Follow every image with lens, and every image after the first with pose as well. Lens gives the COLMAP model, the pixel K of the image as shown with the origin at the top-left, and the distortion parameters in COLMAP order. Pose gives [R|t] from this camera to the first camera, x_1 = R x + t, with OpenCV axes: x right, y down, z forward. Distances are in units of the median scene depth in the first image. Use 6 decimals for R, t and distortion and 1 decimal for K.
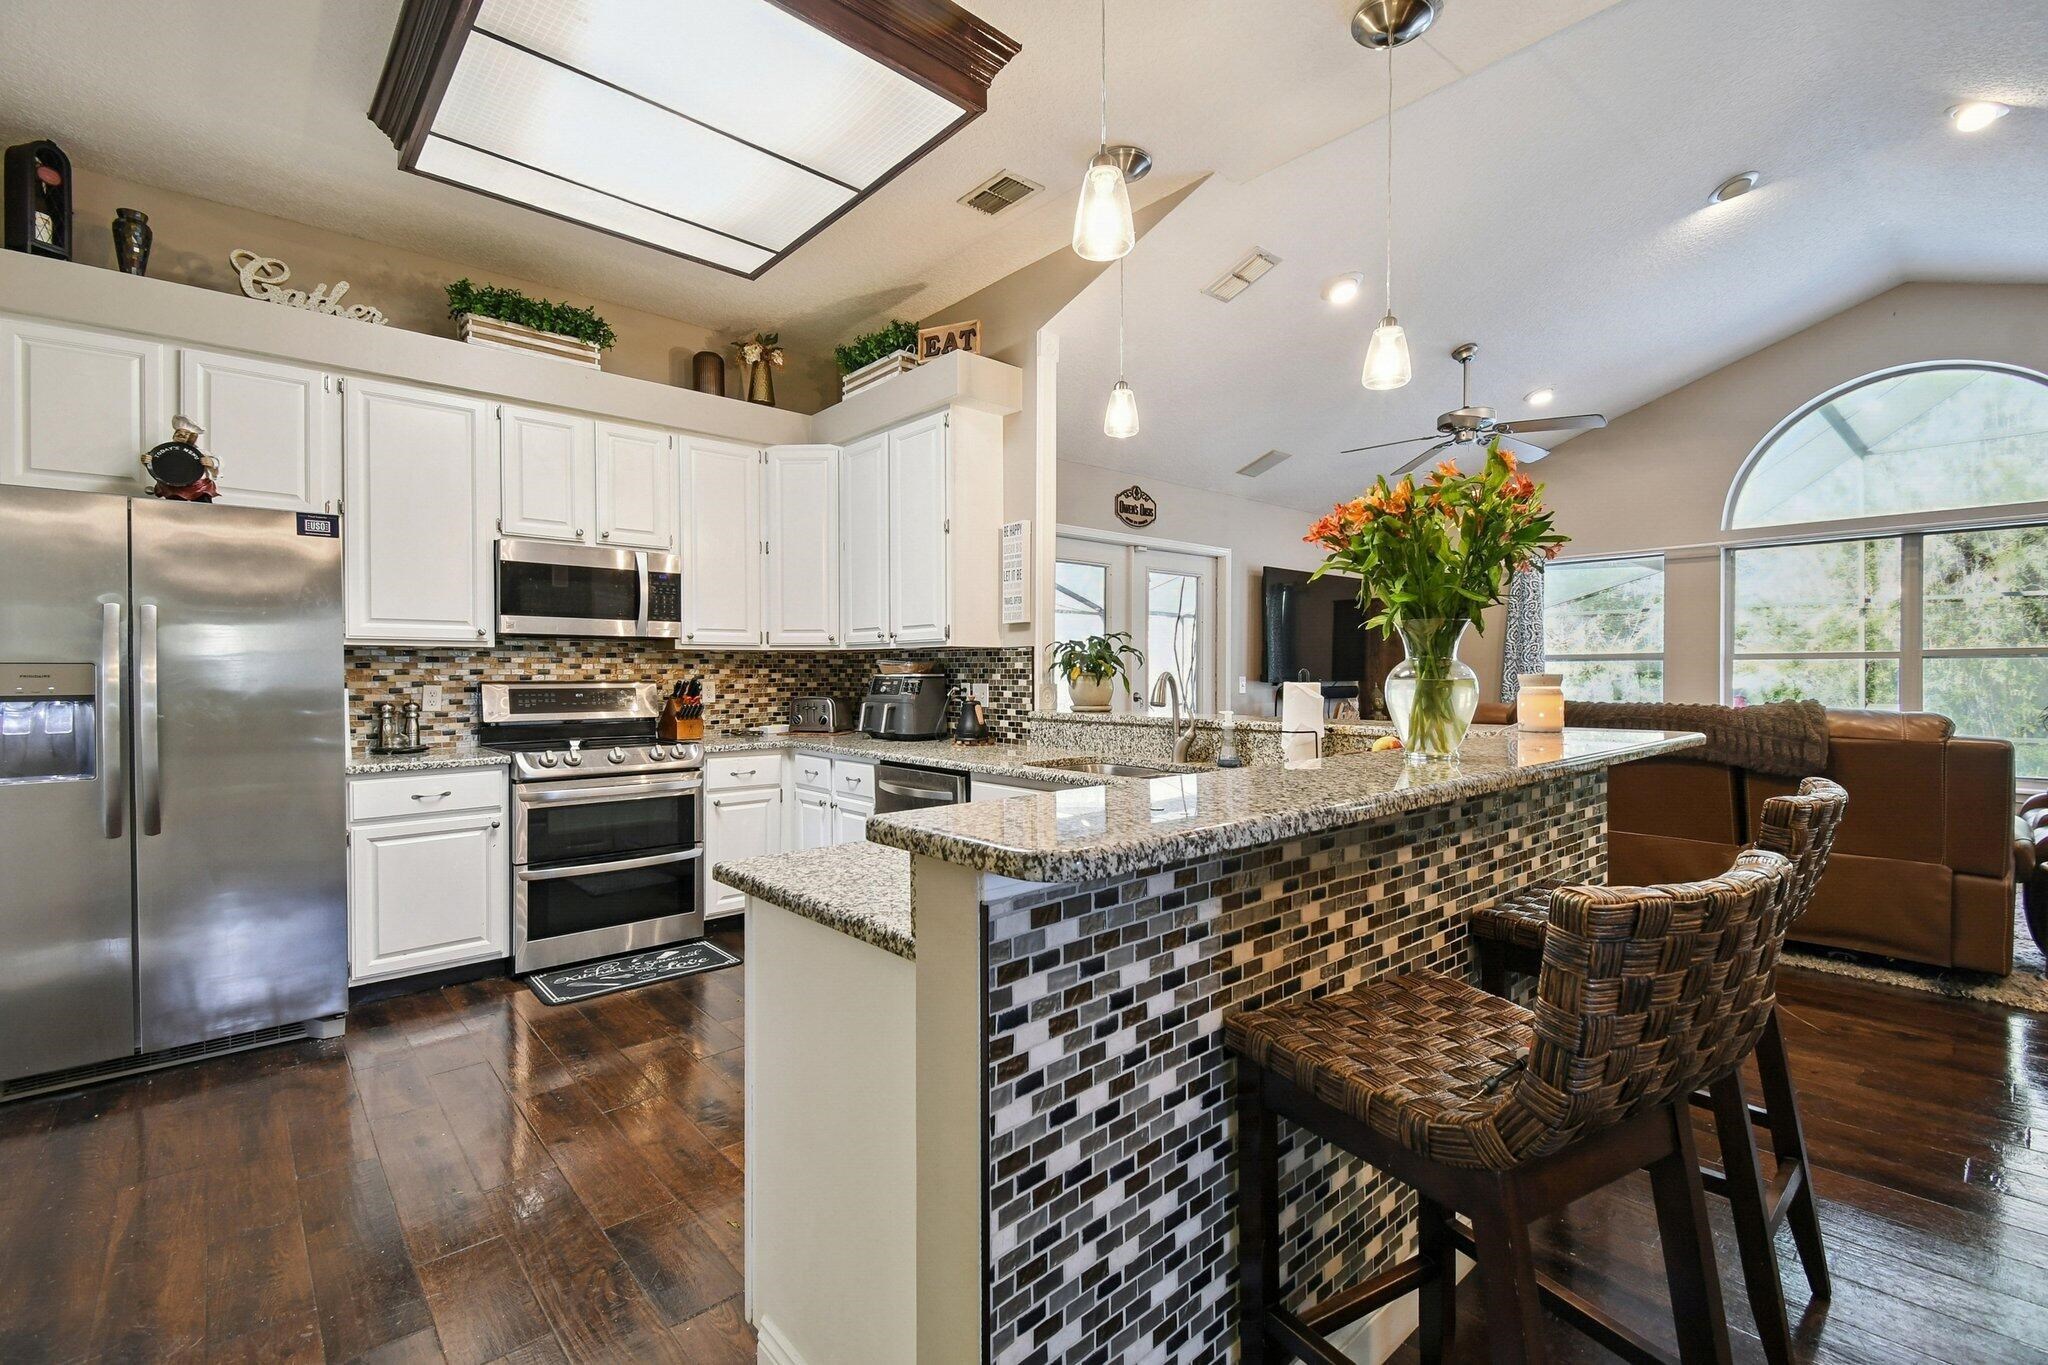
lens RADIAL K [[897.9, 0, 1013.6], [0, 897.9, 679.3], [0, 0, 1]] dist [0.000871, -0.006318]
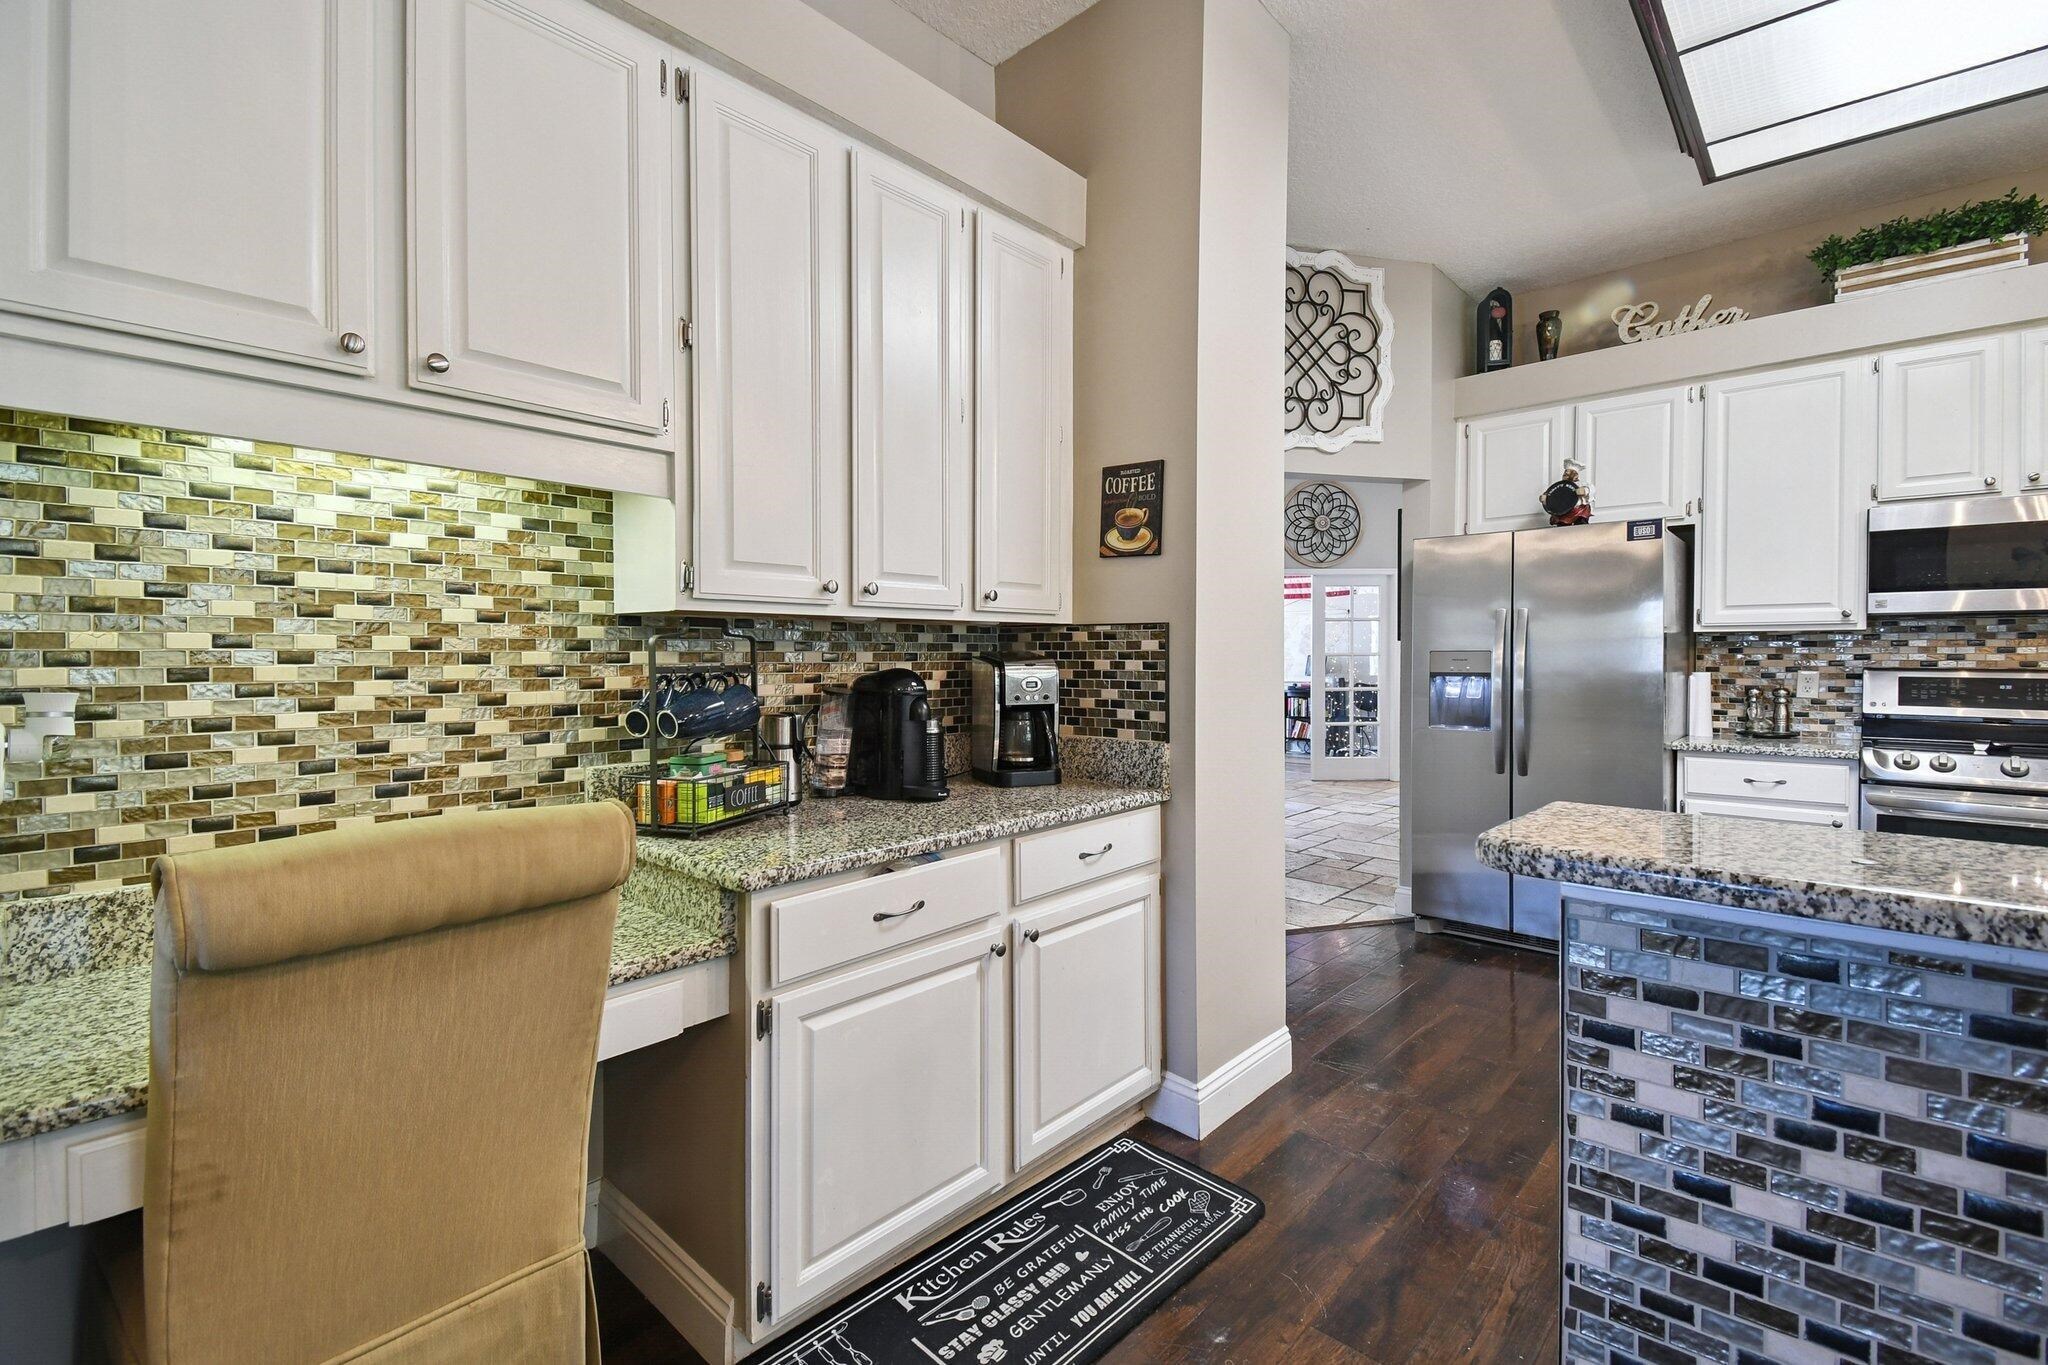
lens RADIAL K [[897.9, 0, 1015.8], [0, 897.9, 669.2], [0, 0, 1]] dist [0.000871, -0.006318]
pose [[0.079600, 0.016455, -0.996691, 0.248444], [-0.005705, 0.999855, 0.016052, -0.005763], [0.996811, 0.004408, 0.079683, 0.082057]]
